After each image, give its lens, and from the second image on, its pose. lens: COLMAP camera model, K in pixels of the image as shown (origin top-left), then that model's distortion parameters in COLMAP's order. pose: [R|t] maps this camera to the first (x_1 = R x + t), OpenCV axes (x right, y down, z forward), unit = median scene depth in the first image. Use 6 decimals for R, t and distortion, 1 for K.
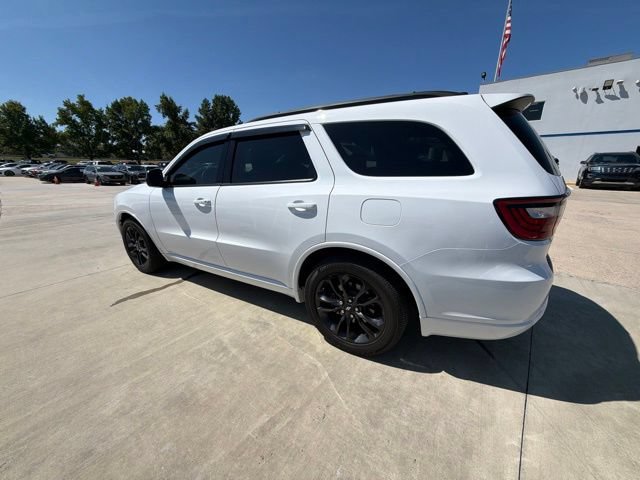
lens RADIAL K [[256.8, 0, 318.2], [0, 256.8, 241.4], [0, 0, 1]] dist [0.001367, 0.000198]
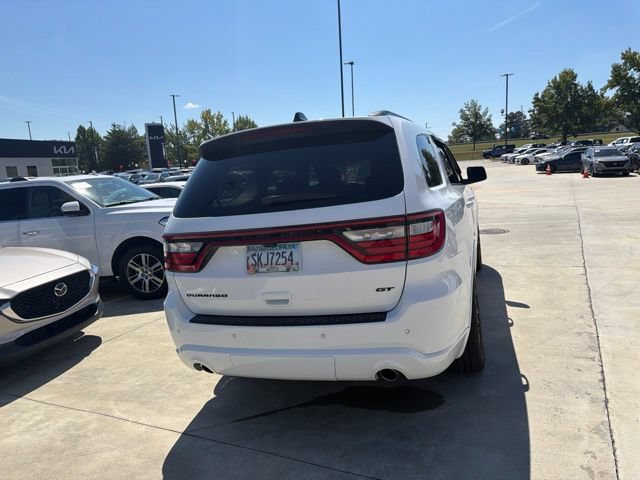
lens RADIAL K [[456.8, 0, 321.2], [0, 456.8, 233.0], [0, 0, 1]] dist [0.024025, -0.028730]
pose [[0.210060, 0.124474, -0.969733, 2.088063], [-0.201083, 0.976158, 0.081741, -0.331350], [0.956787, 0.177826, 0.230081, 0.801560]]
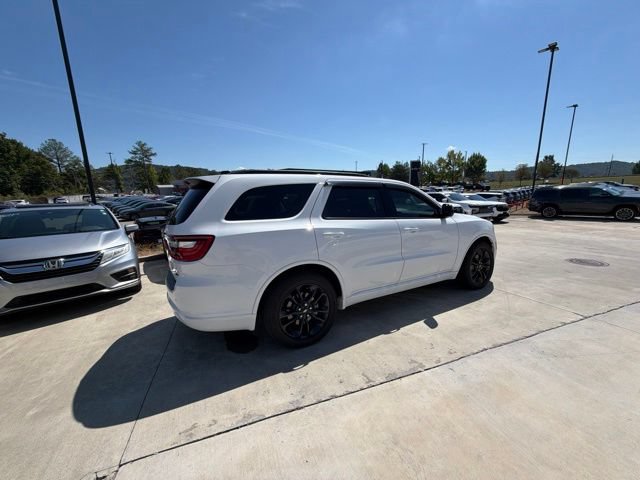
lens RADIAL K [[256.8, 0, 318.8], [0, 256.8, 240.0], [0, 0, 1]] dist [0.001367, 0.000198]
pose [[-0.488998, 0.163507, -0.856823, 1.683038], [-0.216917, 0.928624, 0.301006, -0.782560], [0.844884, 0.333050, -0.418628, 2.268736]]
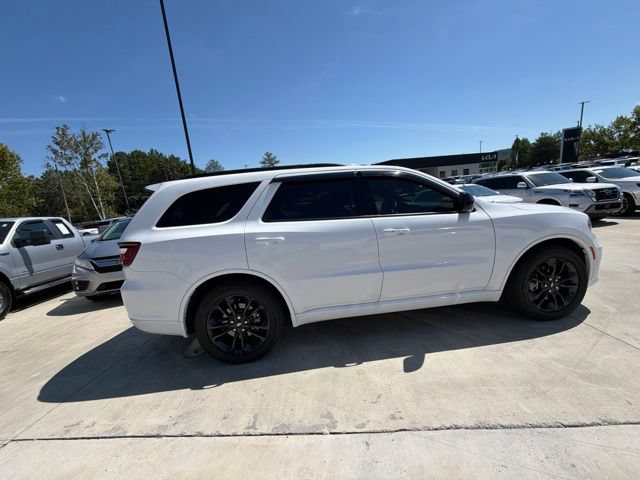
lens RADIAL K [[256.8, 0, 320.2], [0, 256.8, 241.5], [0, 0, 1]] dist [0.001367, 0.000198]
pose [[-0.797497, 0.182060, -0.575199, 0.949738], [-0.069184, 0.919498, 0.386958, -0.878379], [0.599344, 0.348392, -0.720701, 2.739773]]
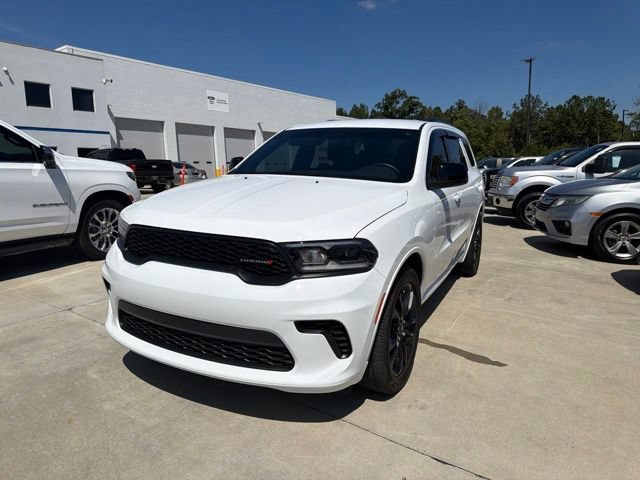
lens RADIAL K [[456.8, 0, 321.3], [0, 456.8, 240.9], [0, 0, 1]] dist [0.024025, -0.028730]
pose [[-0.094989, -0.157404, 0.982955, -2.632373], [0.292056, 0.939562, 0.178679, -0.566047], [-0.951673, 0.304050, -0.043277, 2.027675]]
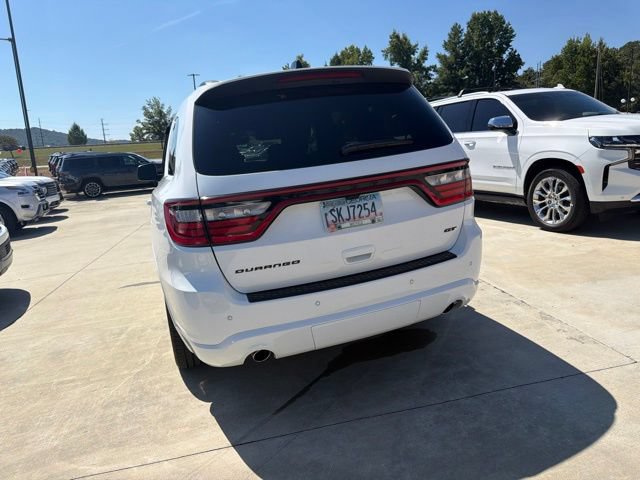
lens RADIAL K [[456.8, 0, 320.7], [0, 456.8, 242.1], [0, 0, 1]] dist [0.024025, -0.028730]
pose [[0.766786, 0.082242, -0.636612, 1.544527], [-0.111127, 0.993791, -0.005465, -0.043168], [0.632210, 0.074935, 0.771165, 0.031610]]
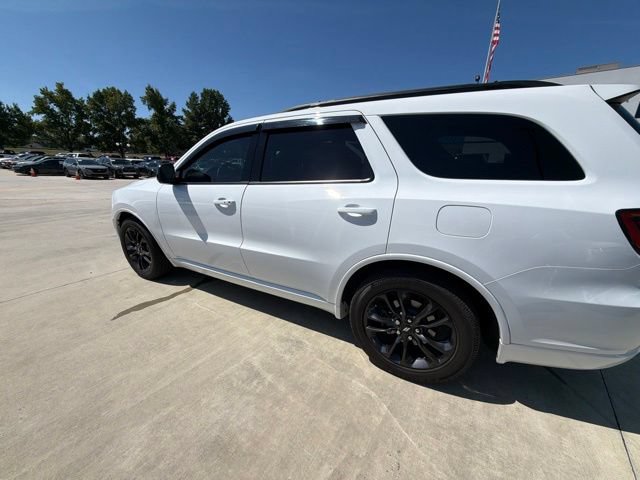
lens RADIAL K [[256.8, 0, 318.1], [0, 256.8, 240.9], [0, 0, 1]] dist [0.001367, 0.000198]
pose [[0.998848, 0.011204, 0.046654, -0.220764], [-0.011386, 0.999929, 0.003630, -0.037101], [-0.046610, -0.004157, 0.998905, 0.143138]]
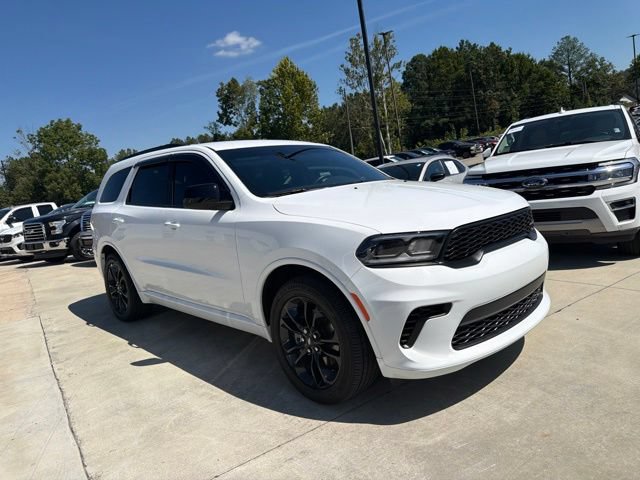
lens RADIAL K [[456.8, 0, 319.1], [0, 456.8, 241.0], [0, 0, 1]] dist [0.024025, -0.028730]
pose [[-0.954768, 0.096097, 0.281397, -1.213003], [0.211758, 0.884098, 0.416568, -1.097002], [-0.208752, 0.457314, -0.864458, 3.655115]]
